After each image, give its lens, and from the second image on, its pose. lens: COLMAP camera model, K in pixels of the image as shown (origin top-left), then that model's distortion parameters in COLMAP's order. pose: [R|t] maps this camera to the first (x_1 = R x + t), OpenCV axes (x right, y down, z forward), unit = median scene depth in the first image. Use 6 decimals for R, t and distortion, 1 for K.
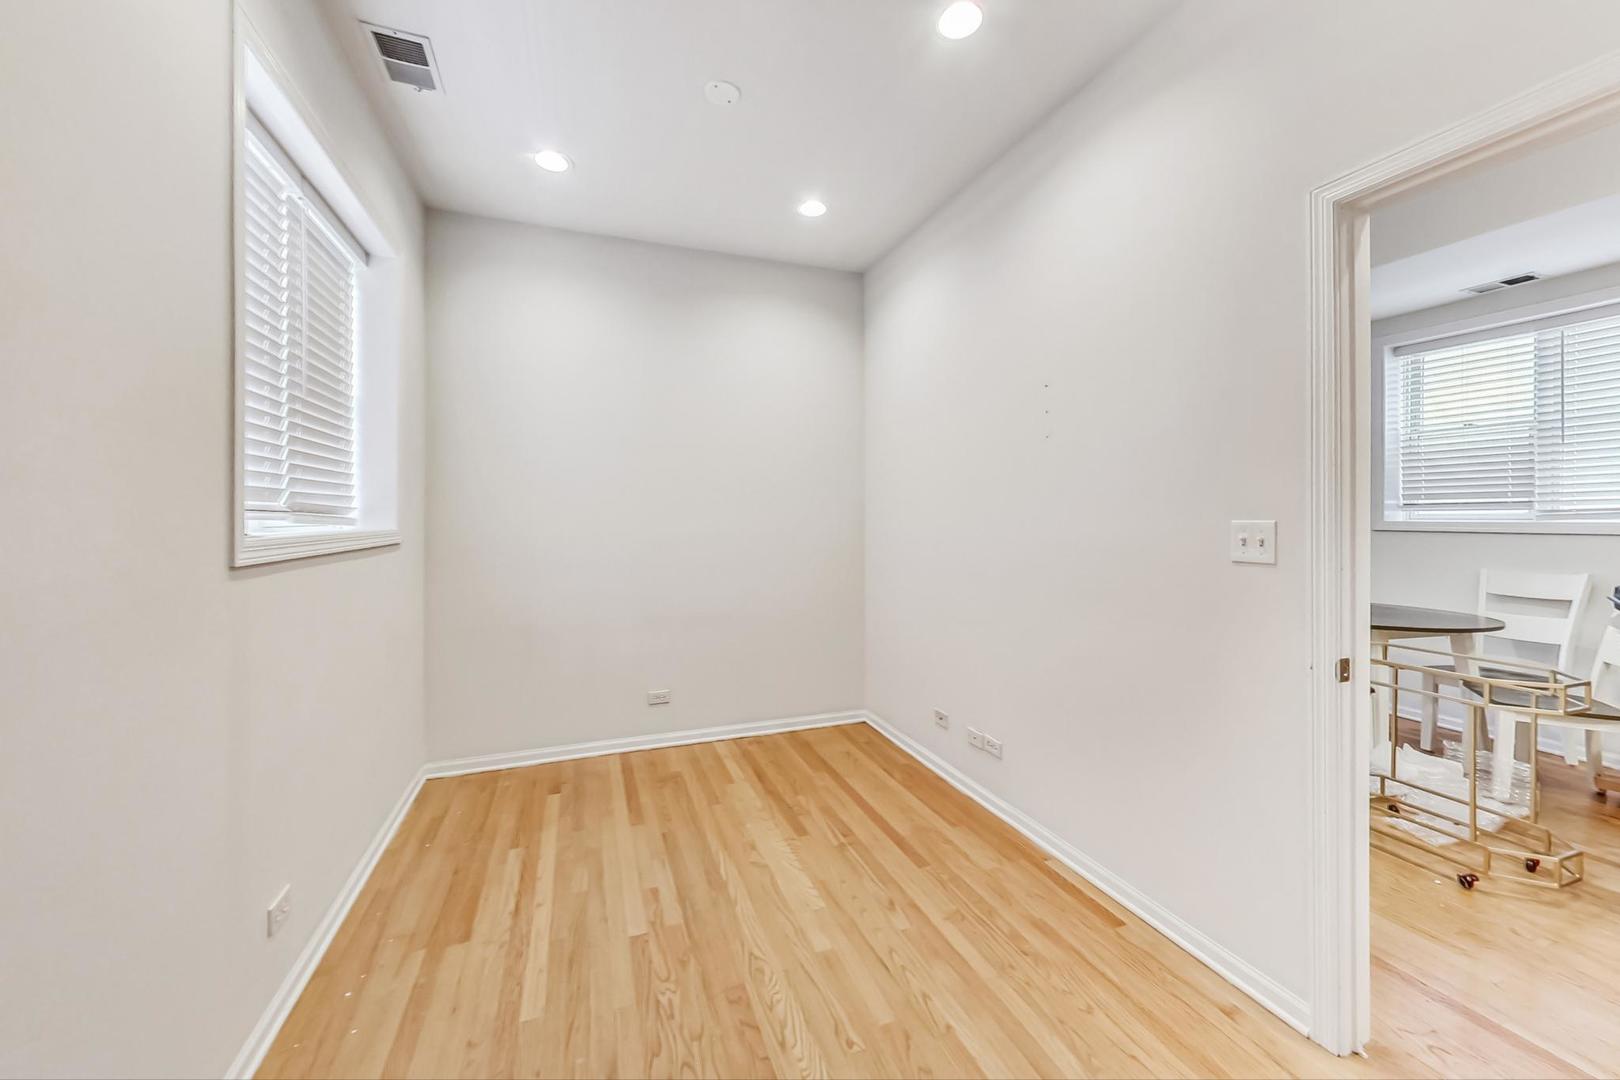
lens RADIAL K [[611.9, 0, 813.4], [0, 611.9, 513.8], [0, 0, 1]] dist [0.002320, -0.000157]
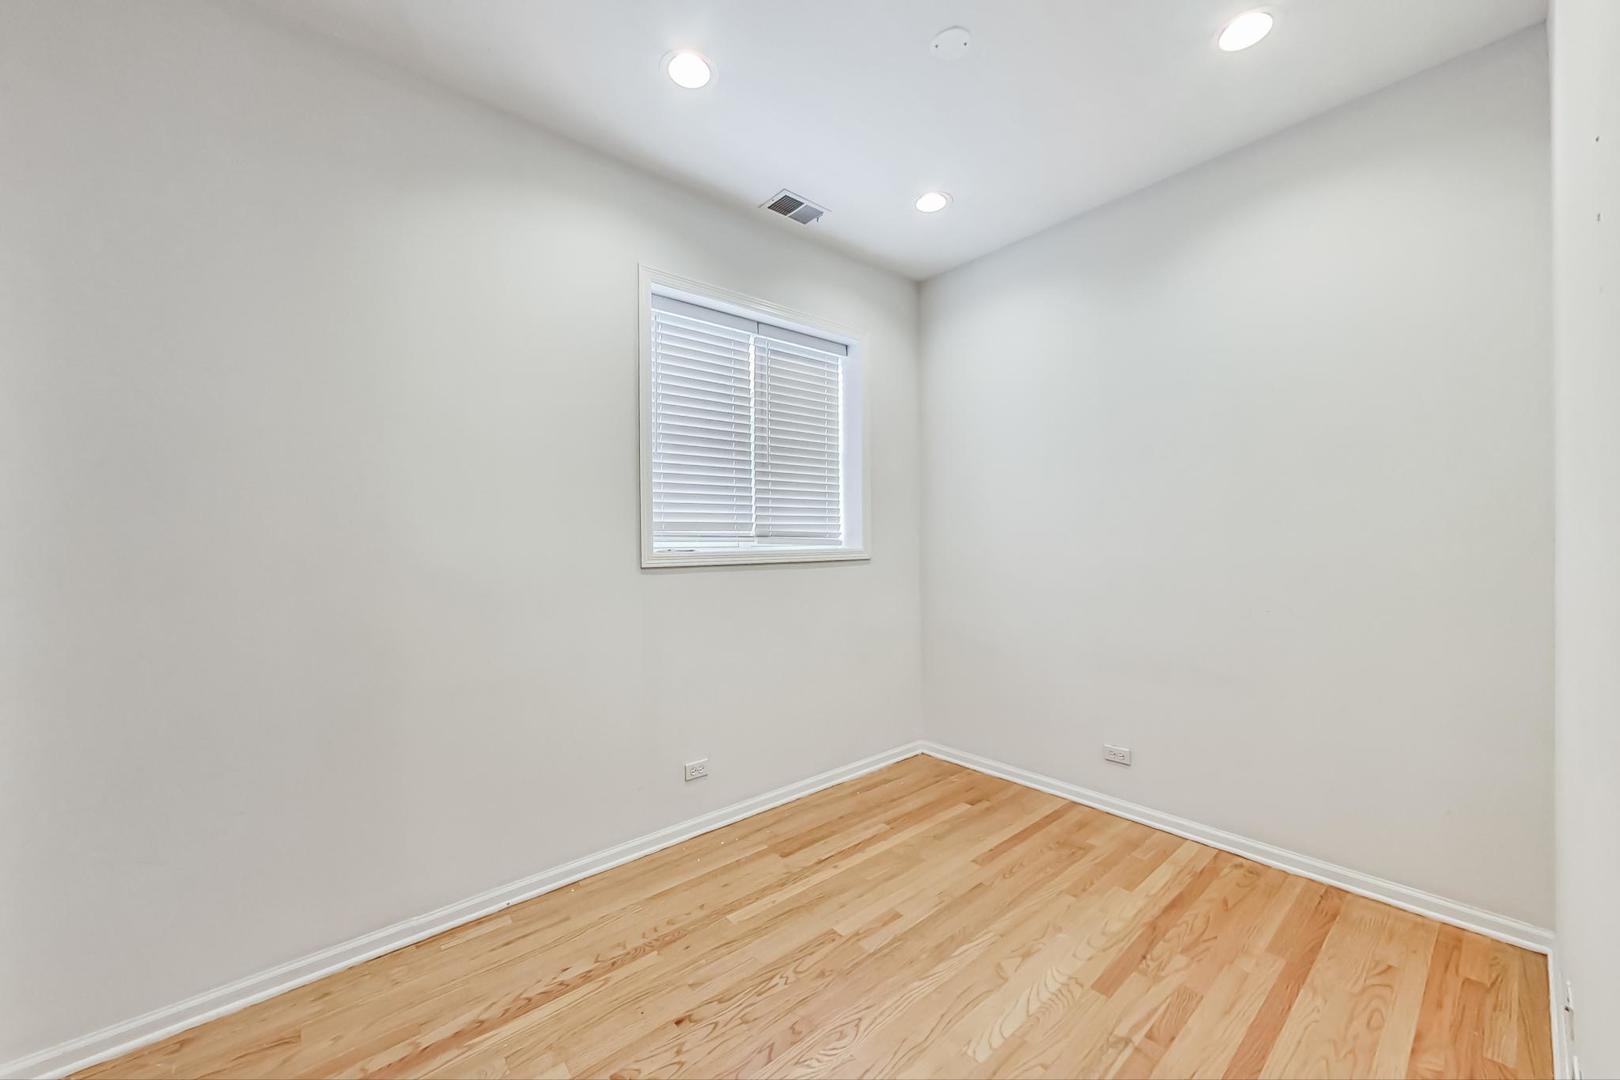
lens RADIAL K [[611.9, 0, 814.7], [0, 611.9, 539.5], [0, 0, 1]] dist [0.002320, -0.000157]
pose [[0.337108, -0.006898, -0.941441, 0.540549], [0.017504, 0.999846, -0.001058, 0.005686], [0.941303, -0.016122, 0.337177, 0.472522]]
